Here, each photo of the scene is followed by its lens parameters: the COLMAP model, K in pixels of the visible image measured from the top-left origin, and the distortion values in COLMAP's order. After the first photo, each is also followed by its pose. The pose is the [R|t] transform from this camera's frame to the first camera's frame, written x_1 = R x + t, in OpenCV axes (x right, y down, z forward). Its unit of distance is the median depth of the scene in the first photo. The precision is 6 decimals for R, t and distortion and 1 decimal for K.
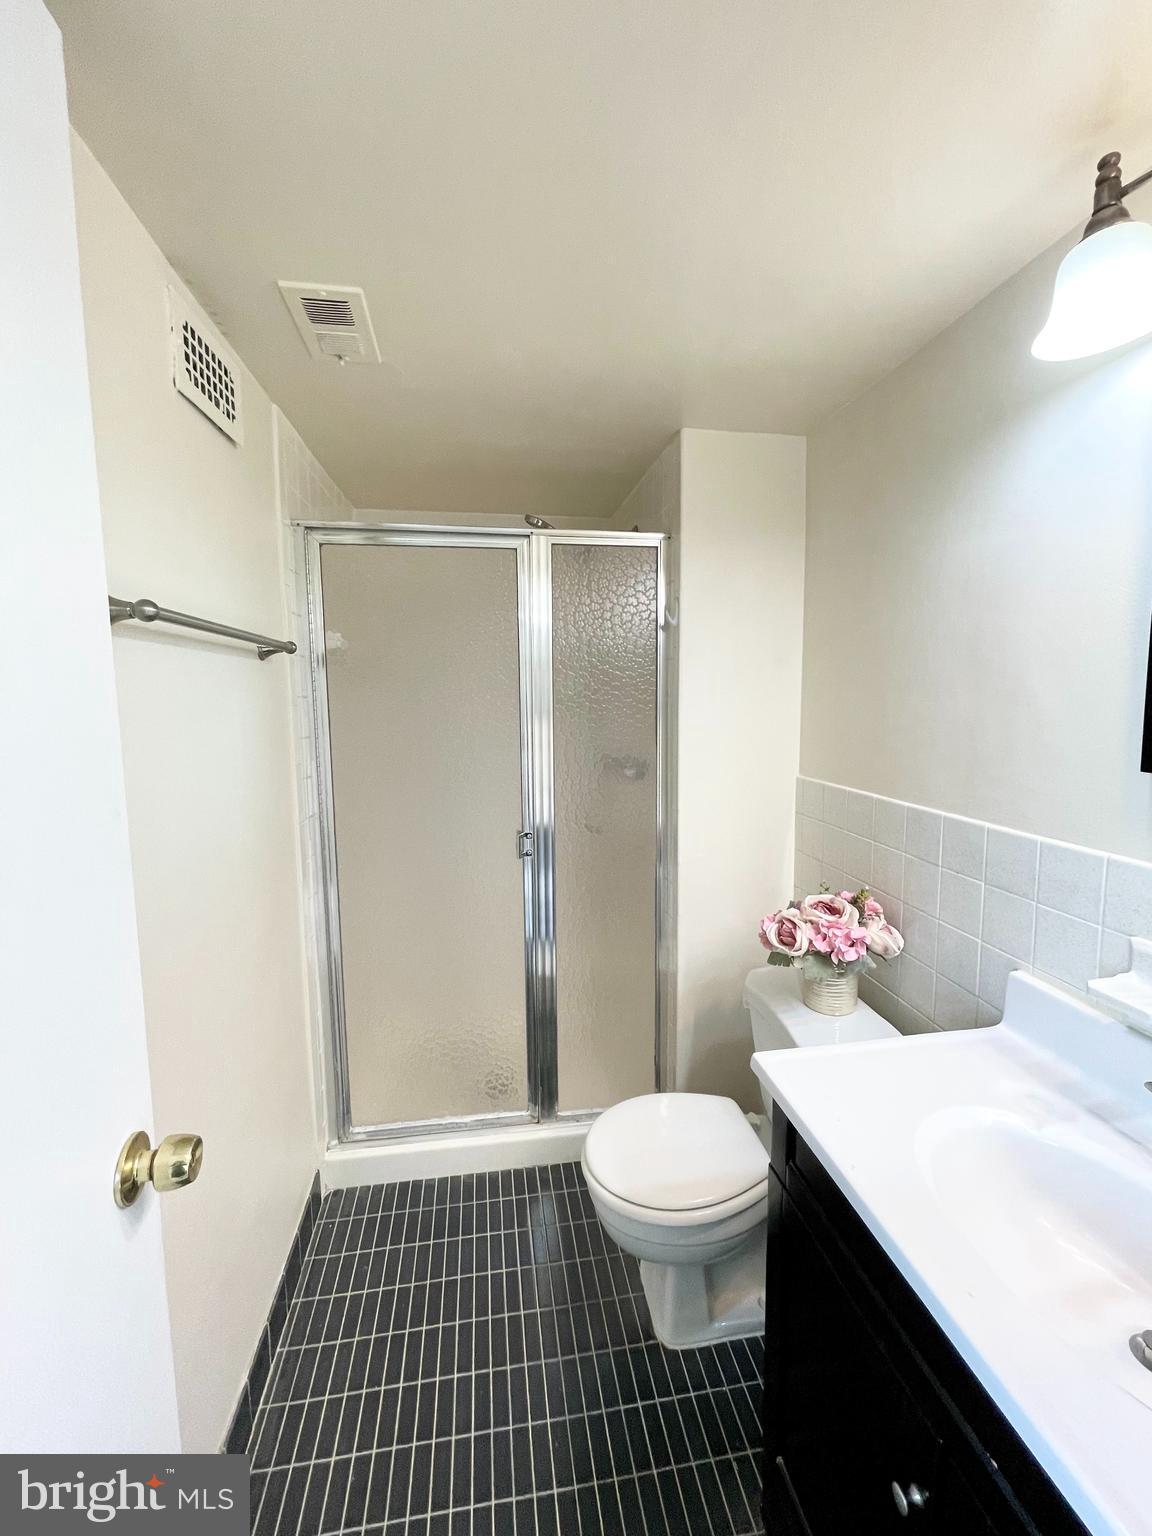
lens RADIAL K [[619.7, 0, 580.1], [0, 619.7, 764.2], [0, 0, 1]] dist [-0.002458, -0.000057]
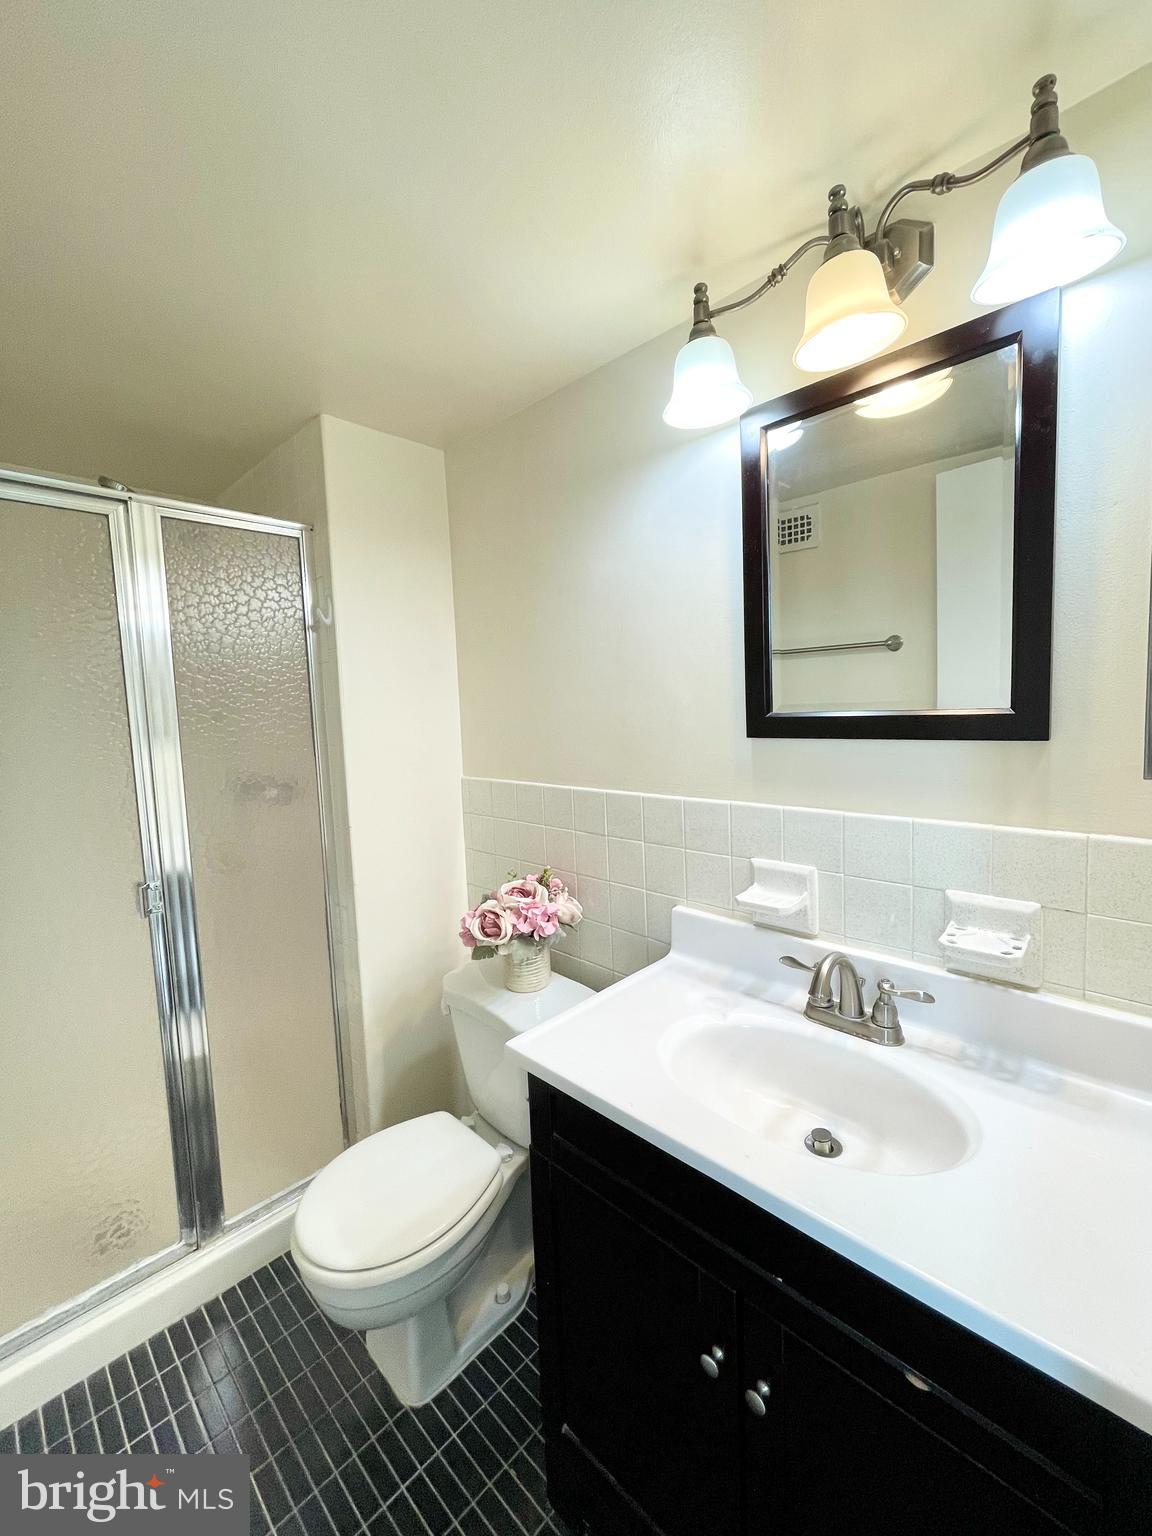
lens RADIAL K [[619.7, 0, 581.9], [0, 619.7, 758.6], [0, 0, 1]] dist [-0.002458, -0.000057]
pose [[0.803051, -0.079454, 0.590589, -0.125302], [0.099796, 0.995006, -0.001834, 0.014868], [-0.587494, 0.060411, 0.806970, 0.061222]]
